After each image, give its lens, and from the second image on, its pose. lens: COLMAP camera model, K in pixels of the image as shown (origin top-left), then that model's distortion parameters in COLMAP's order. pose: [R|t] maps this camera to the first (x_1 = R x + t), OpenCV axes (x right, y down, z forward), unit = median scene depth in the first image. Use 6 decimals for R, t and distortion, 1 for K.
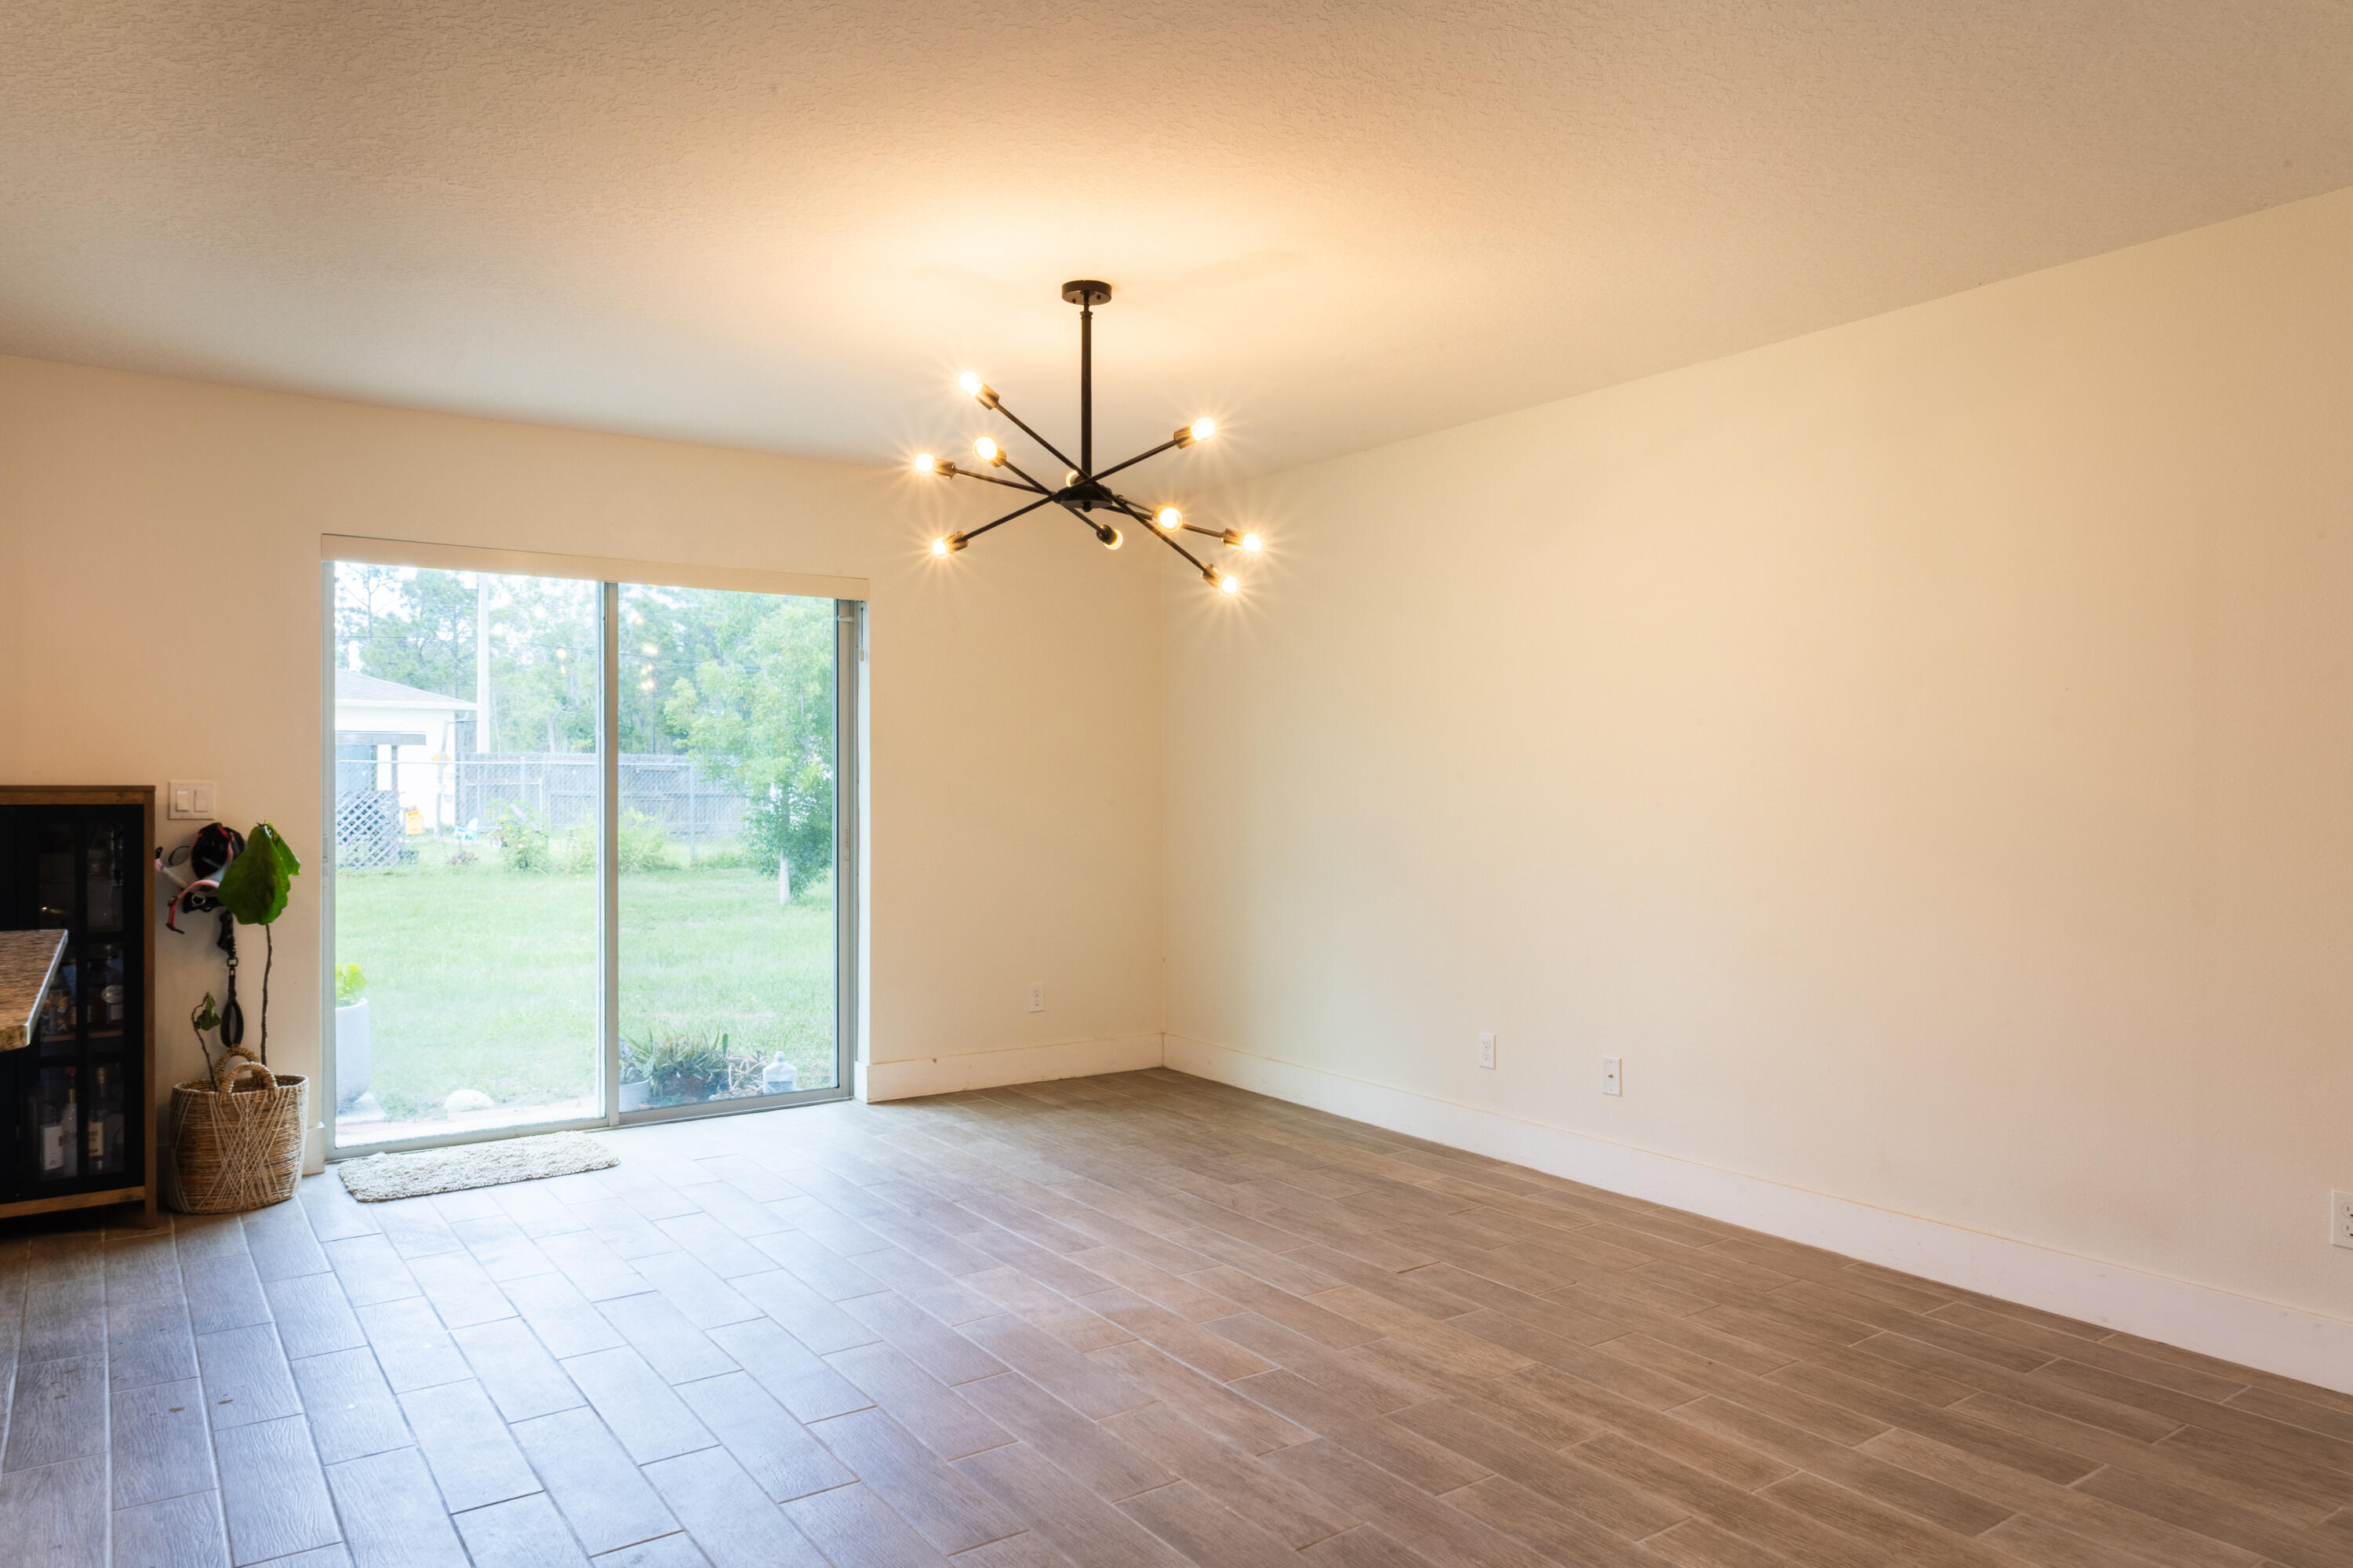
lens RADIAL K [[1522.4, 0, 1179.0], [0, 1522.4, 784.2], [0, 0, 1]] dist [-0.006374, 0.001079]
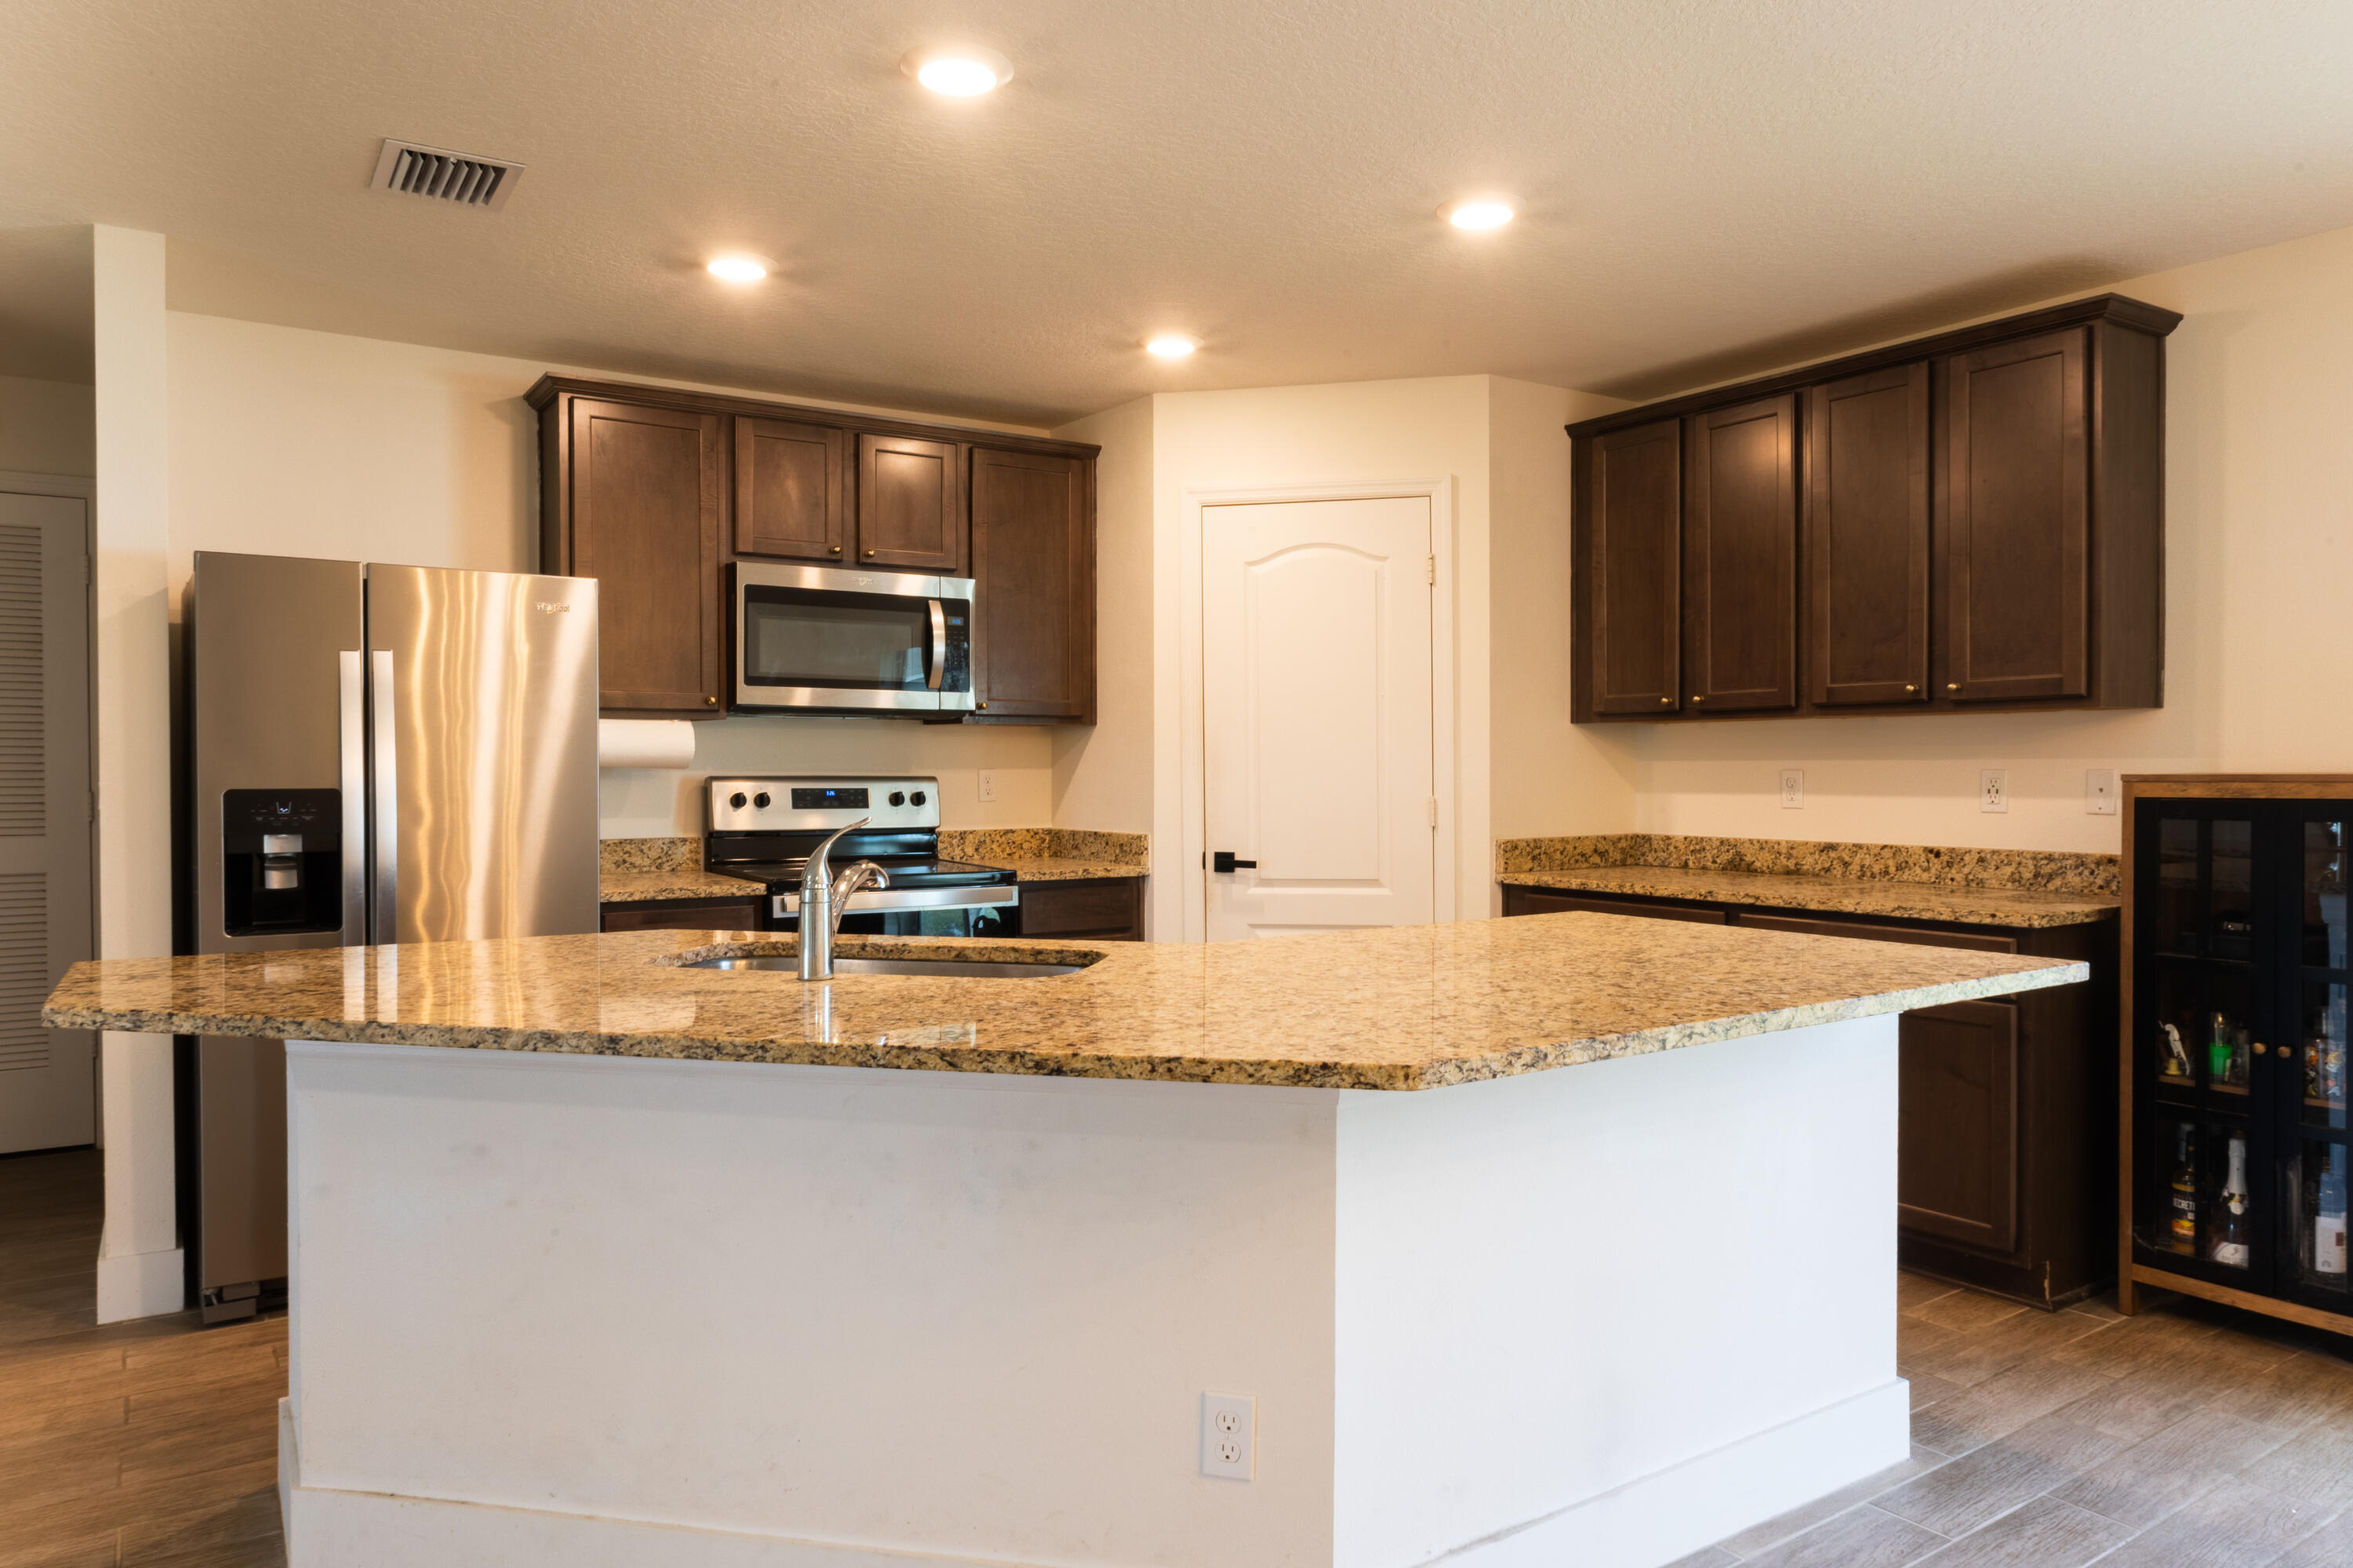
lens RADIAL K [[1522.4, 0, 1178.5], [0, 1522.4, 777.4], [0, 0, 1]] dist [-0.006374, 0.001079]
pose [[-0.013295, 0.003246, -0.999906, 0.053247], [0.001966, 0.999993, 0.003220, -0.006962], [0.999910, -0.001923, -0.013301, 0.479891]]
